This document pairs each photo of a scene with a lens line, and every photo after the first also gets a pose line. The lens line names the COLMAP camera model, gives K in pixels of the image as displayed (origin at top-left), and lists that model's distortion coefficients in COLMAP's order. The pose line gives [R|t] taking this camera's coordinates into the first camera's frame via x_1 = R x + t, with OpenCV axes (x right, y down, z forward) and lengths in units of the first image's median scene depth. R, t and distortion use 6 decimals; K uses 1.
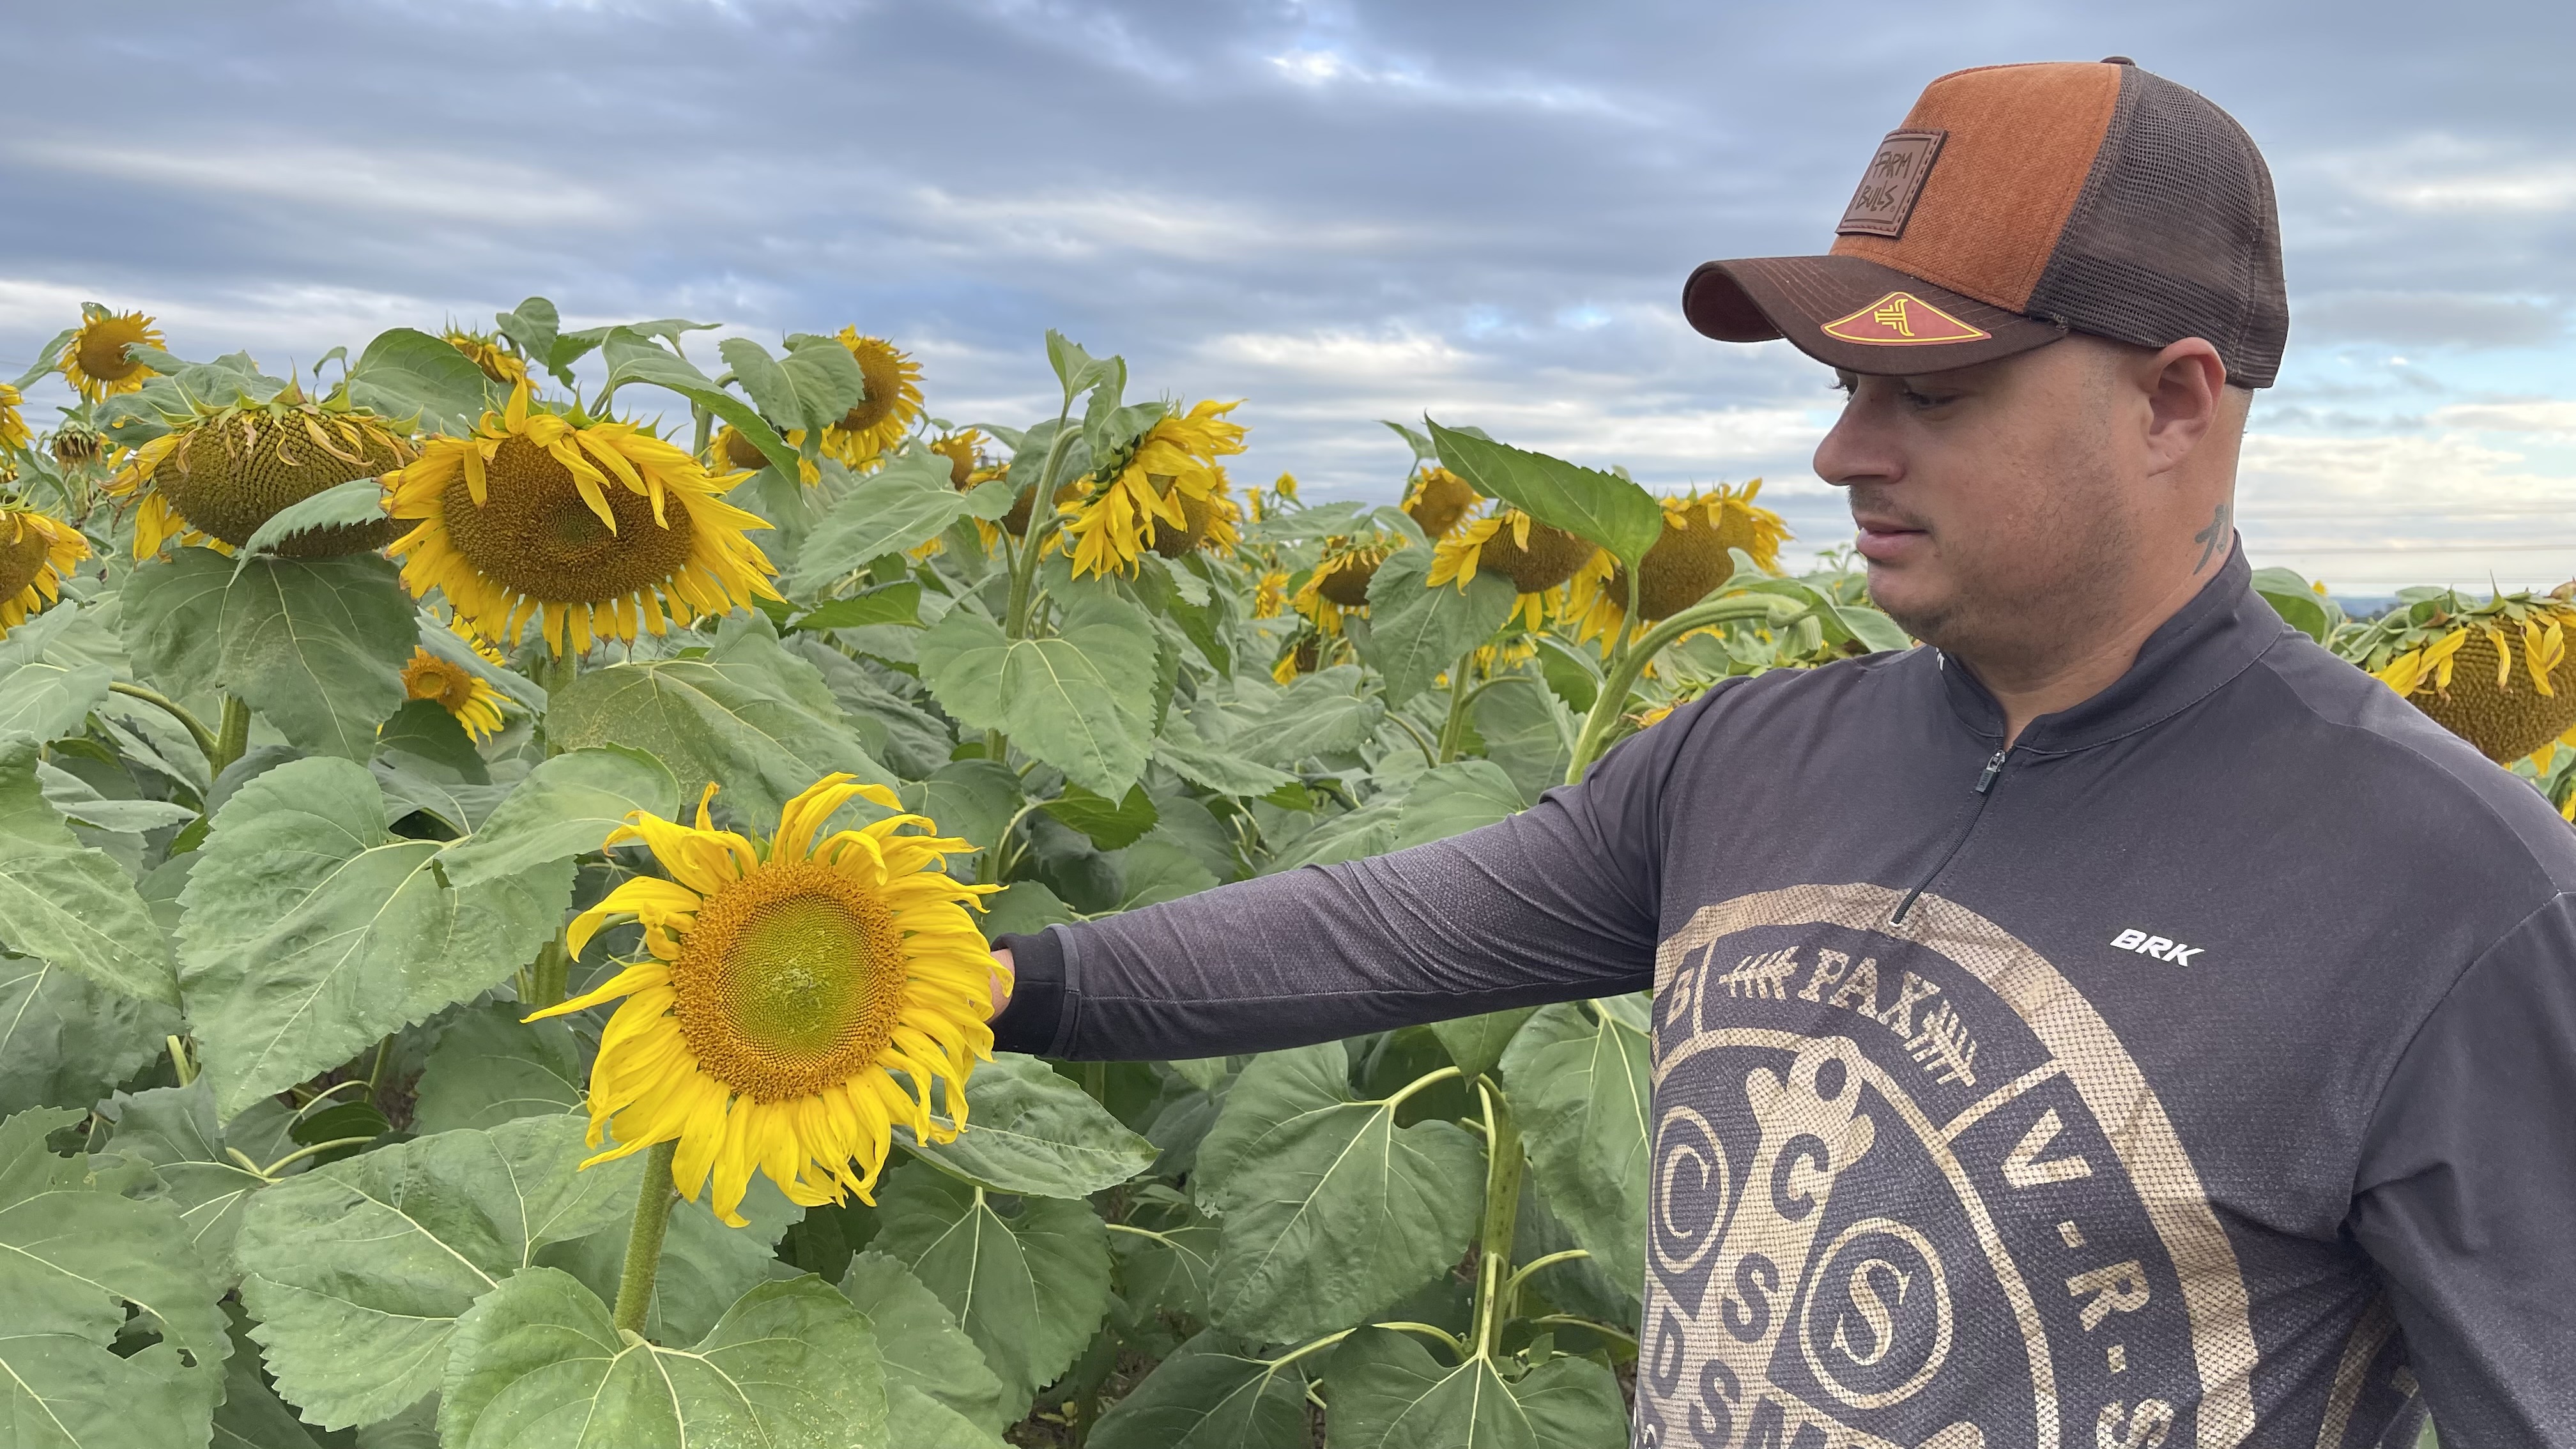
lens RADIAL K [[1937.0, 0, 1242.9], [0, 1937.0, 774.9], [0, 0, 1]] dist [0.032355, -0.000176]
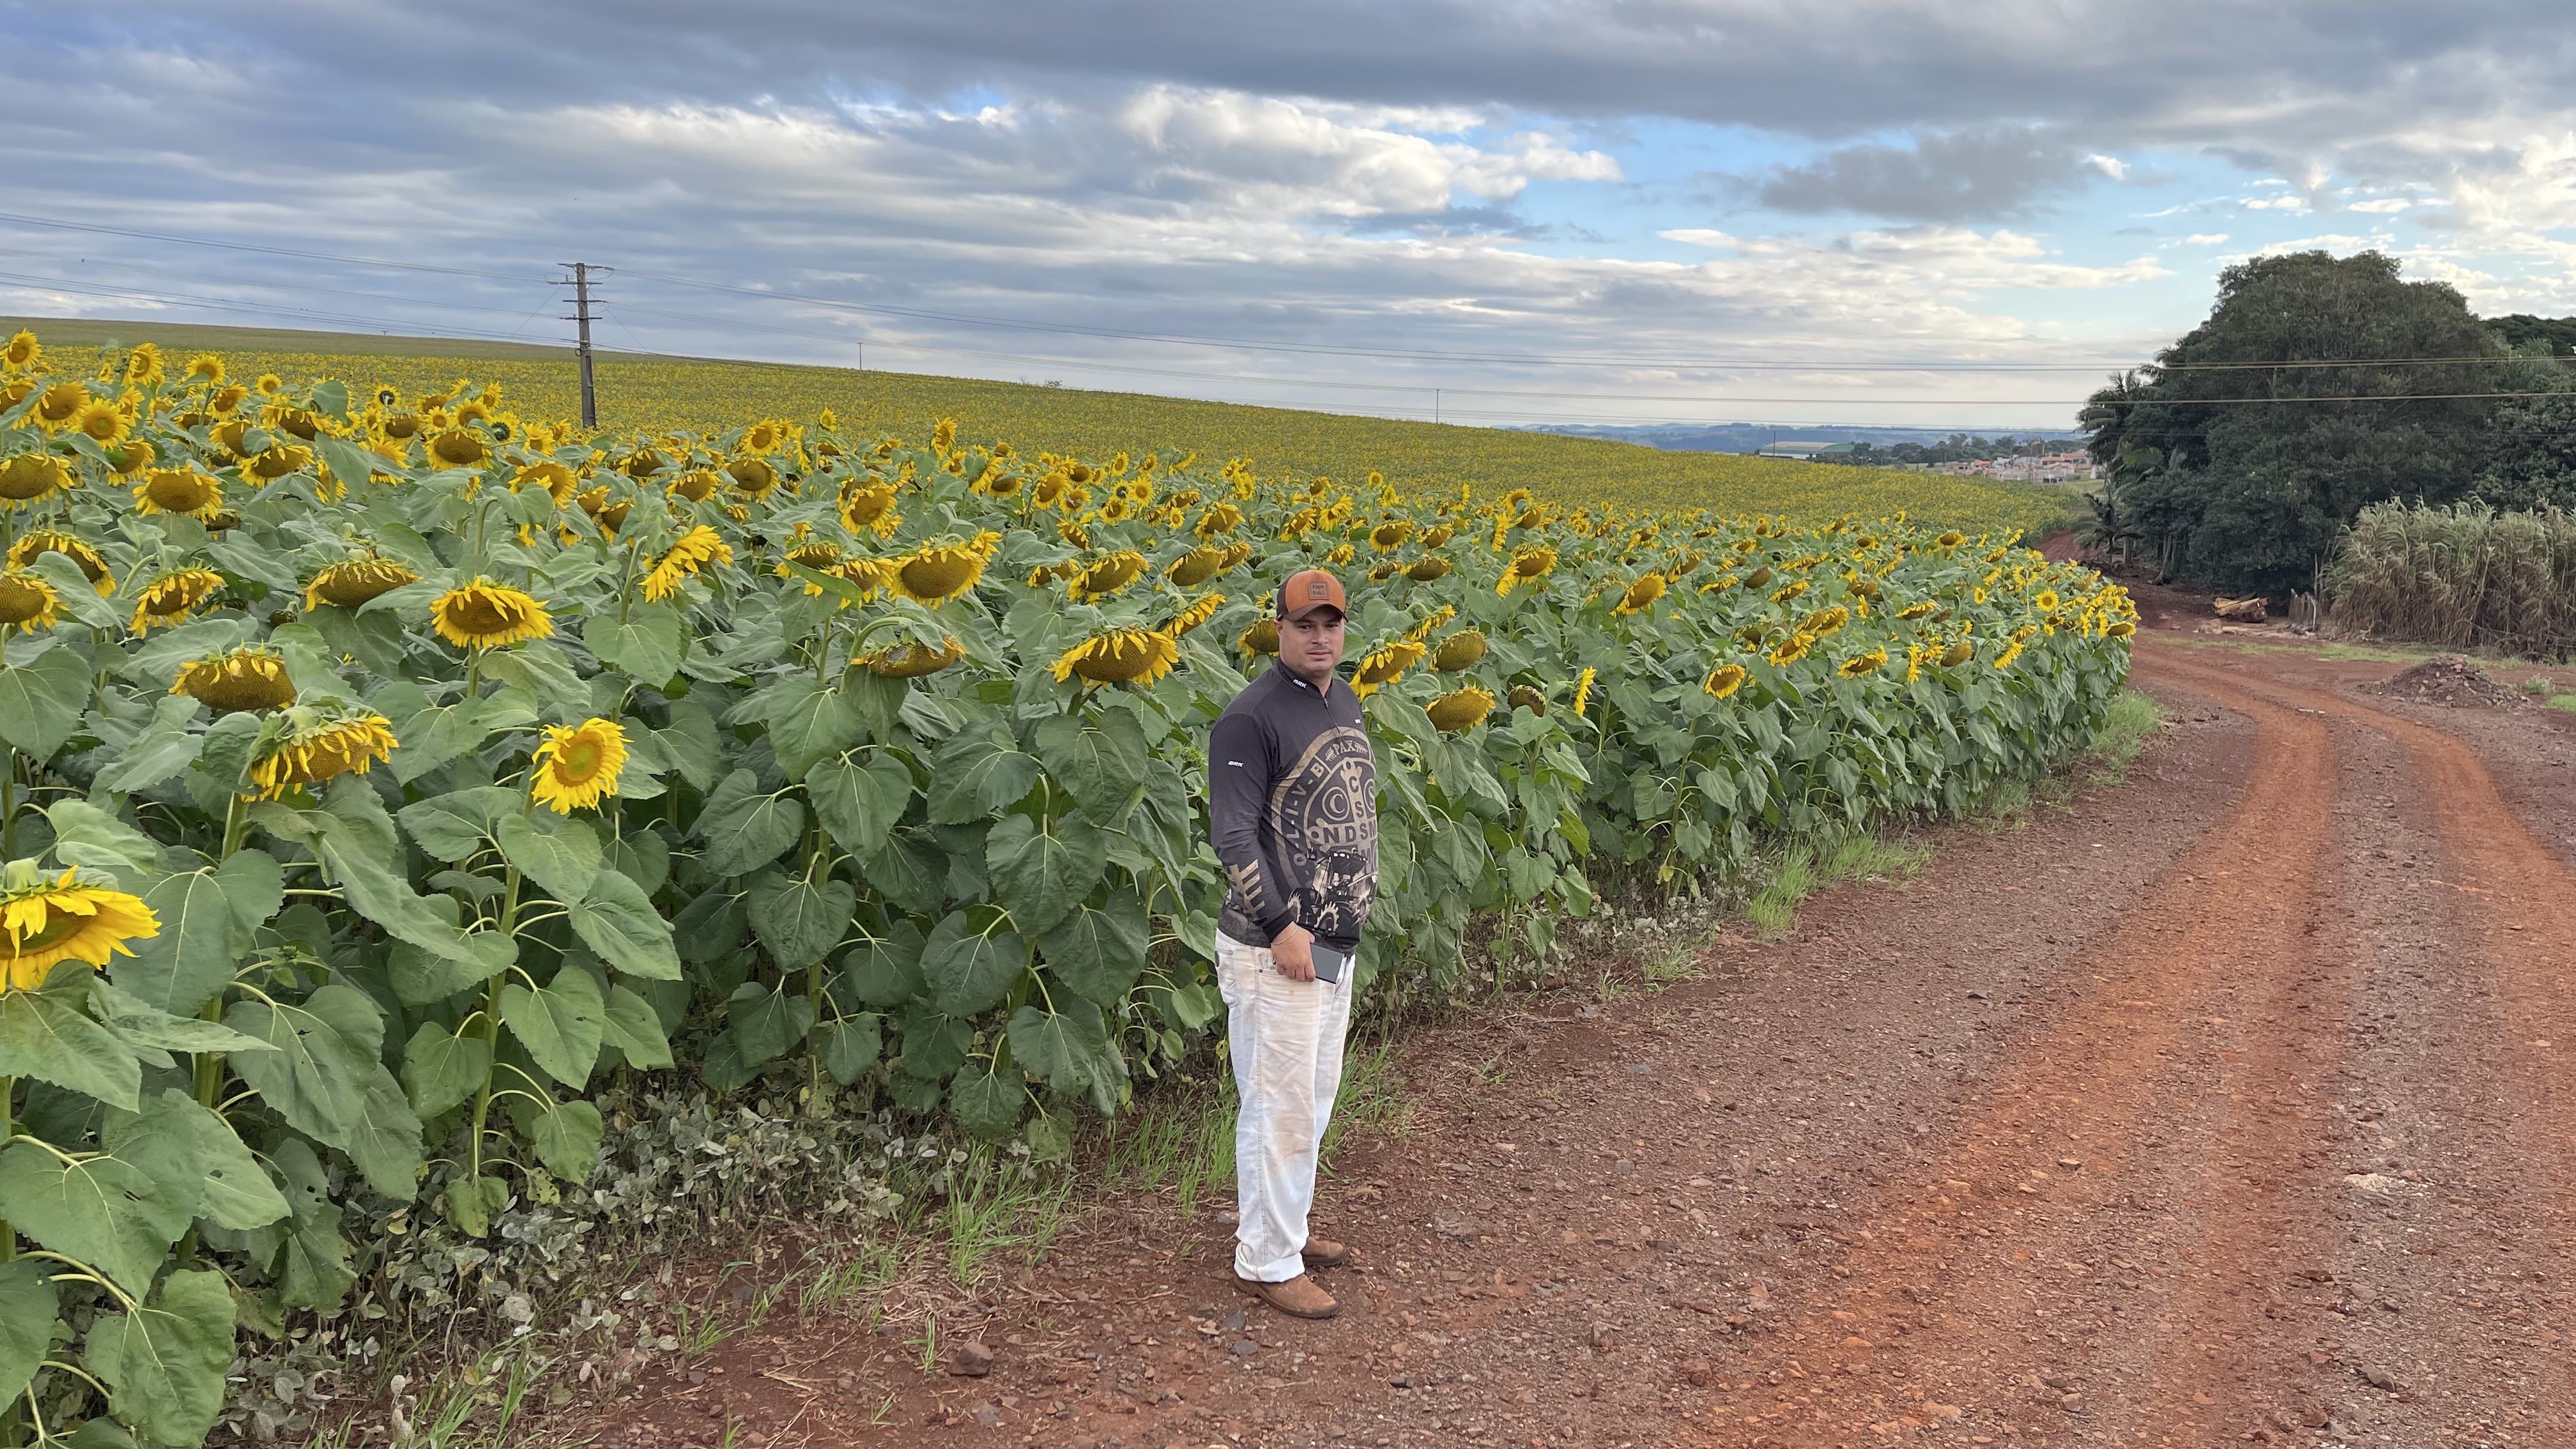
lens RADIAL K [[1937.0, 0, 1242.9], [0, 1937.0, 774.9], [0, 0, 1]] dist [0.032355, -0.000176]
pose [[0.981842, -0.032841, 0.186836, 0.225098], [0.018198, 0.996664, 0.079557, -0.067449], [-0.188826, -0.074712, 0.979164, -1.889785]]
